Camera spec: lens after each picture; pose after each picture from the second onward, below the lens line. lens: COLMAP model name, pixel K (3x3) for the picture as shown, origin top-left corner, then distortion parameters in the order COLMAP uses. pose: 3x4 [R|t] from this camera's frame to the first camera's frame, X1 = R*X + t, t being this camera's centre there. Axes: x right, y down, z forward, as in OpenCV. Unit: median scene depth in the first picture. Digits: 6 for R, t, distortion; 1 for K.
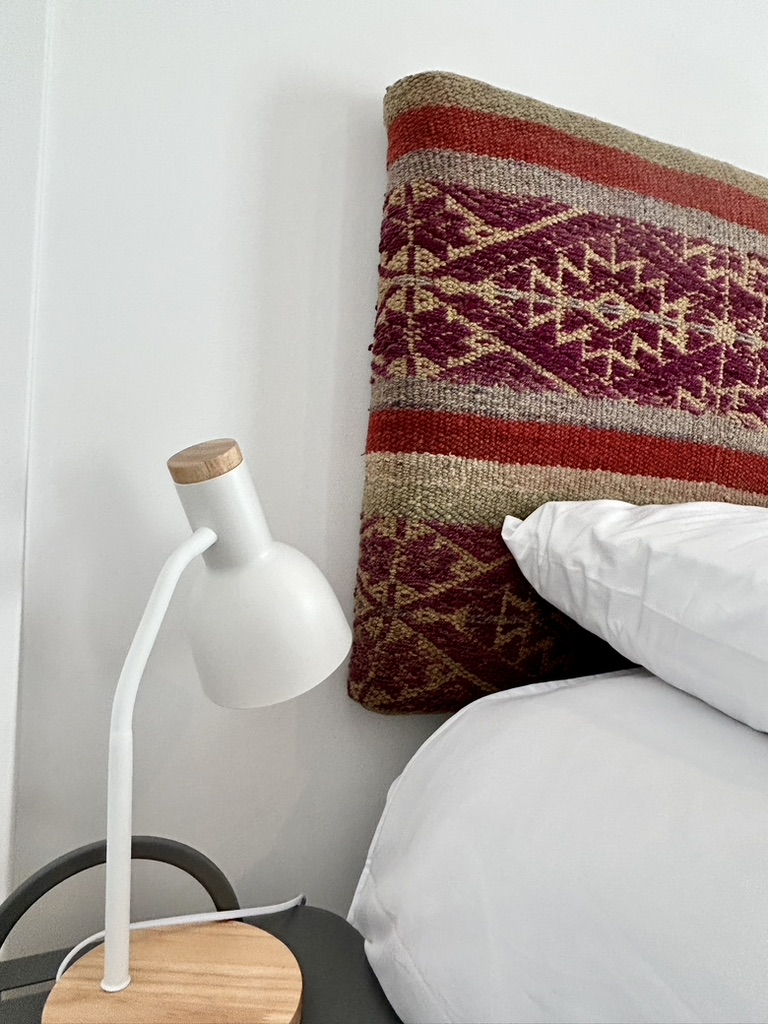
lens RADIAL K [[763.0, 0, 384.4], [0, 763.0, 511.2], [0, 0, 1]] dist [-0.017552, -0.000535]
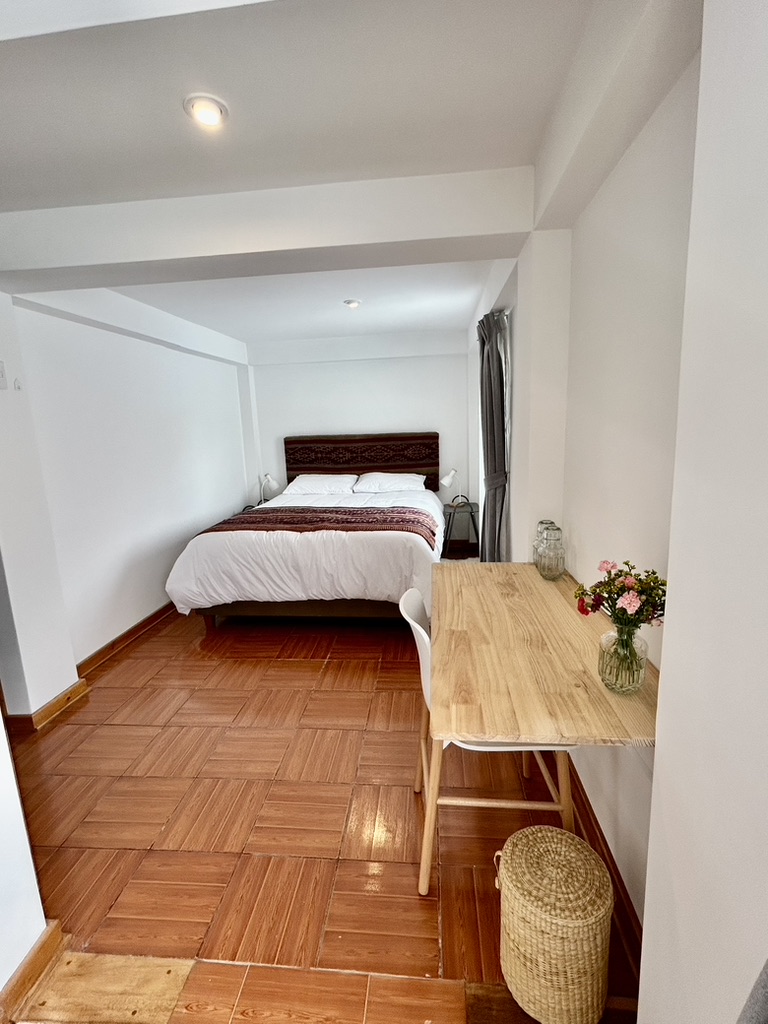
lens RADIAL K [[469.0, 0, 386.9], [0, 469.0, 508.2], [0, 0, 1]] dist [0.002639, 0.001650]
pose [[0.827073, 0.020111, -0.561735, 4.926282], [0.073056, 0.987037, 0.142902, -0.399343], [0.557327, -0.159229, 0.814882, -3.772576]]
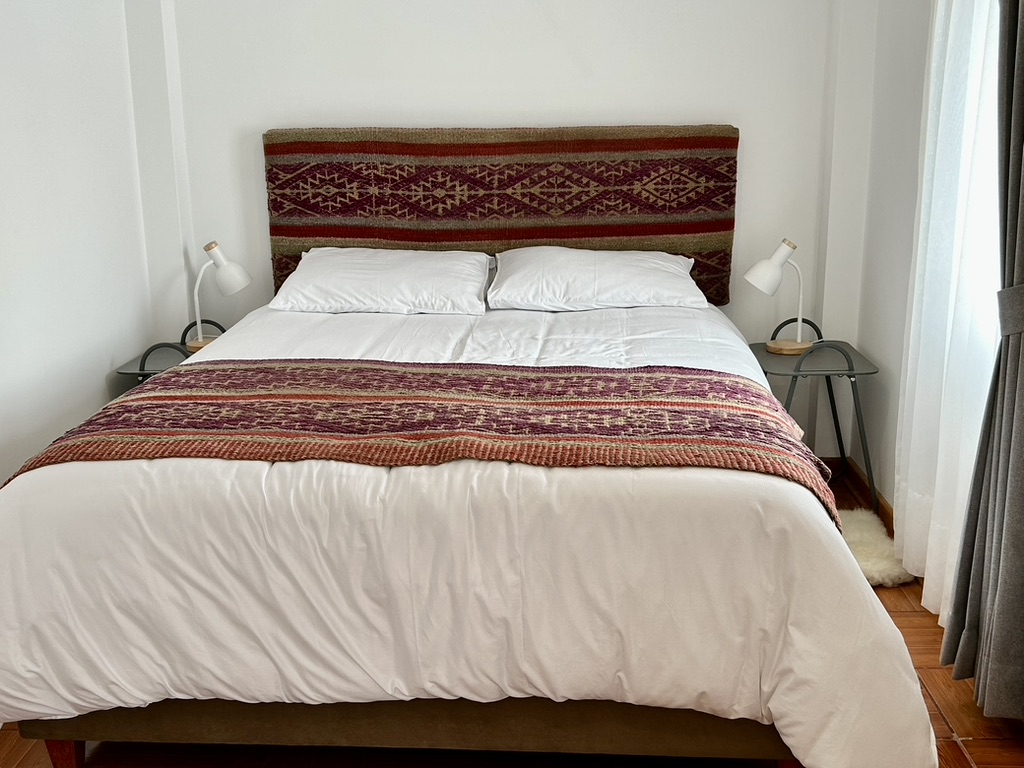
lens RADIAL K [[1190.8, 0, 511.3], [0, 1190.8, 386.7], [0, 0, 1]] dist [0.038922, 0.000000]
pose [[0.851747, 0.064136, -0.520013, 3.903548], [0.051680, 0.977357, 0.205191, -0.468975], [0.521398, -0.201645, 0.829146, -3.237227]]
